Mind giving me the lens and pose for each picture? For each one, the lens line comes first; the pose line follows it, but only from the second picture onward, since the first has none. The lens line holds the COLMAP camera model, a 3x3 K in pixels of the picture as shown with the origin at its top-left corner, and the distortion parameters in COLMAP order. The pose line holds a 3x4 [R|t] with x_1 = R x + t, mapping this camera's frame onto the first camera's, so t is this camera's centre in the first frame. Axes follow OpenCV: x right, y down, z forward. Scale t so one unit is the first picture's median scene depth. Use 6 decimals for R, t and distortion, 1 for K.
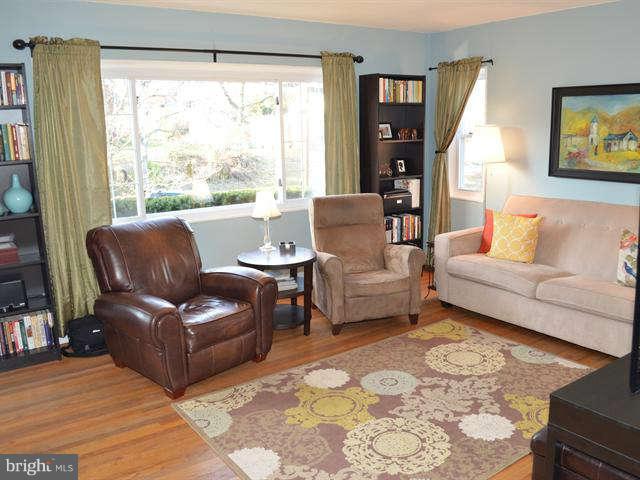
lens RADIAL K [[564.1, 0, 330.9], [0, 564.1, 240.8], [0, 0, 1]] dist [-0.086201, 0.005059]
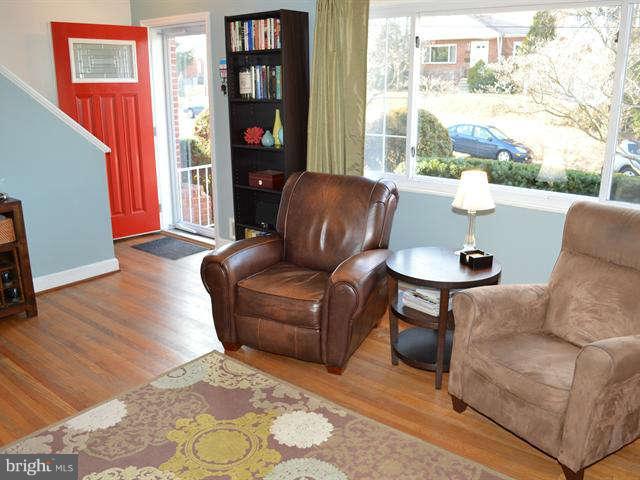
lens RADIAL K [[564.1, 0, 330.9], [0, 564.1, 240.8], [0, 0, 1]] dist [-0.086201, 0.005059]
pose [[0.270549, 0.276478, -0.922151, 0.493377], [-0.202033, 0.952850, 0.226407, -0.126520], [0.941268, 0.125051, 0.313651, 0.648895]]
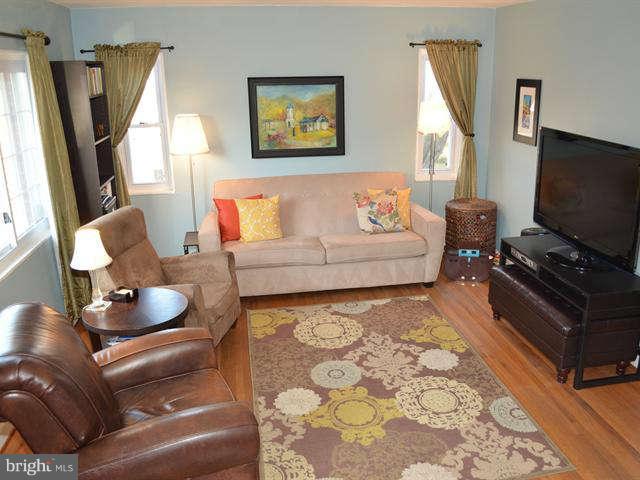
lens RADIAL K [[564.1, 0, 330.9], [0, 564.1, 240.8], [0, 0, 1]] dist [-0.086201, 0.005059]
pose [[0.436330, -0.248849, 0.864691, -0.612661], [0.186348, 0.965152, 0.183728, -0.151488], [-0.880279, 0.080967, 0.467497, 0.401898]]
